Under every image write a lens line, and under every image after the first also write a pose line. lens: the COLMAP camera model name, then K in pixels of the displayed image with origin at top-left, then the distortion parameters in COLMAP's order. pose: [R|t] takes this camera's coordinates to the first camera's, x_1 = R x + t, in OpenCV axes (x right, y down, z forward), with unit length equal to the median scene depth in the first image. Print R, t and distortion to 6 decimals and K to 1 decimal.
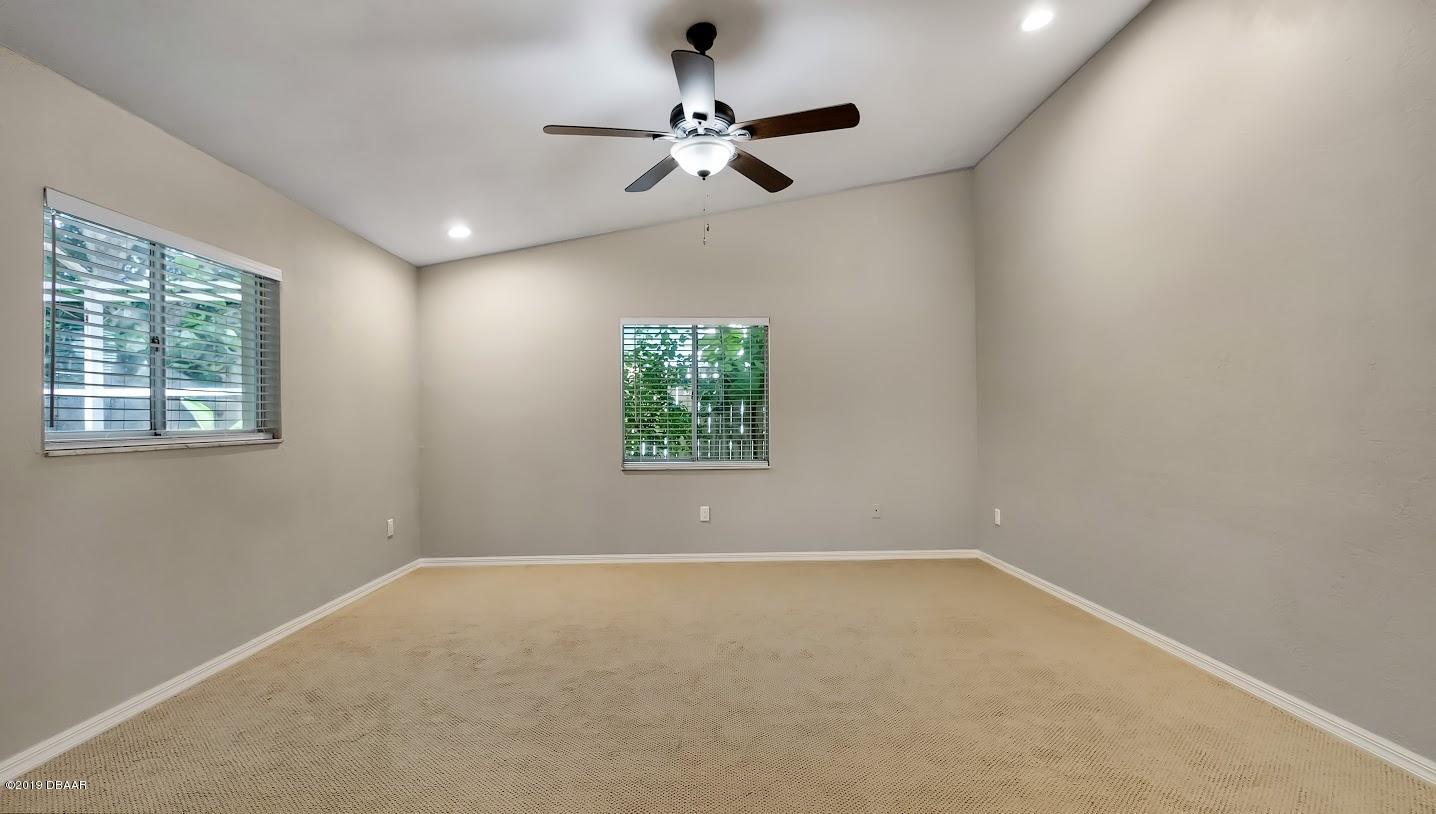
lens RADIAL K [[628.0, 0, 738.5], [0, 628.0, 398.5], [0, 0, 1]] dist [-0.001258, -0.000111]
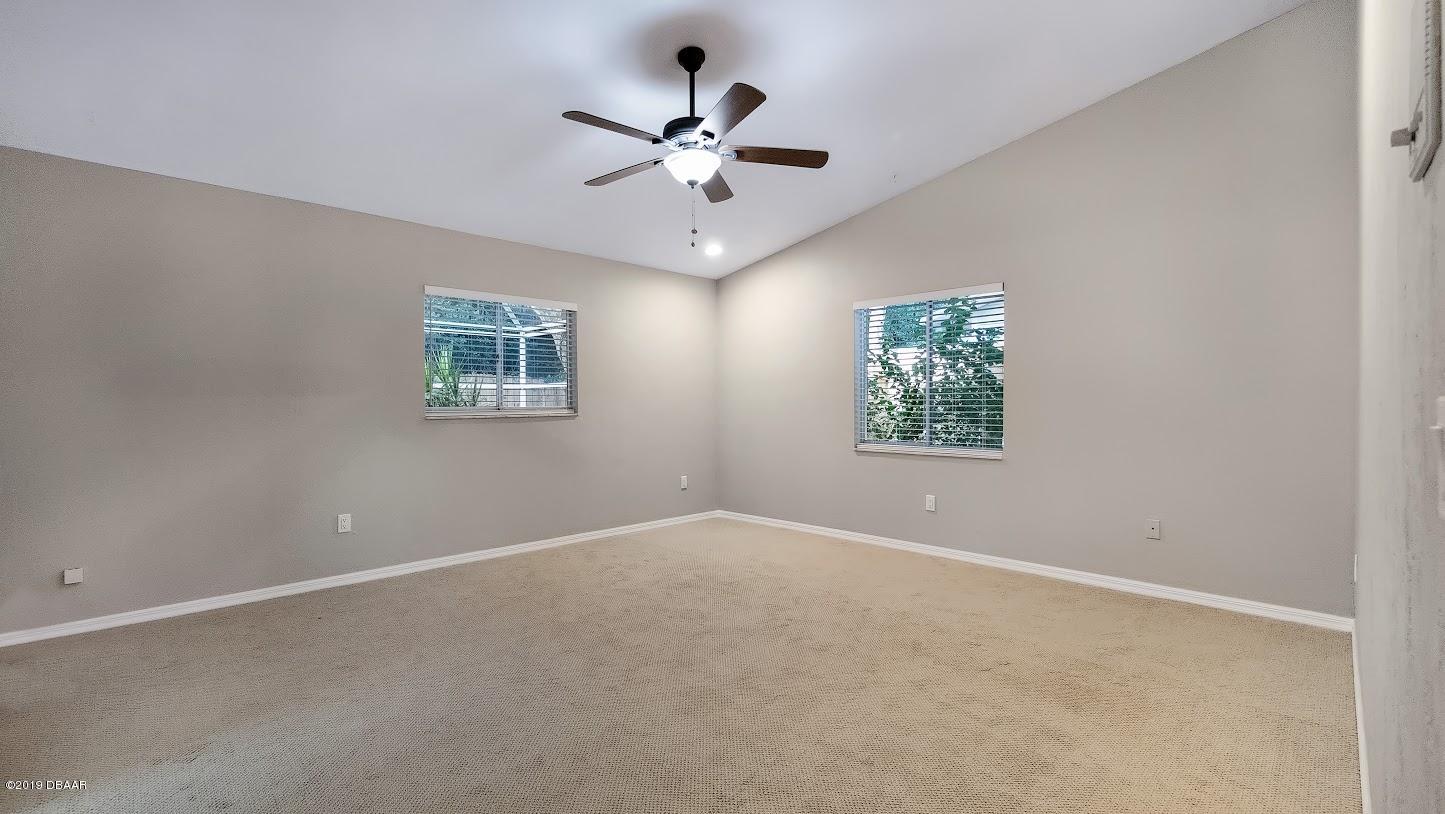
lens RADIAL K [[635.3, 0, 717.2], [0, 635.3, 386.0], [0, 0, 1]] dist [0.000331, -0.000252]
pose [[0.656742, -0.015770, -0.753951, 0.678324], [0.025736, 0.999668, 0.001509, 0.003103], [0.753676, -0.020395, 0.656929, 0.233345]]
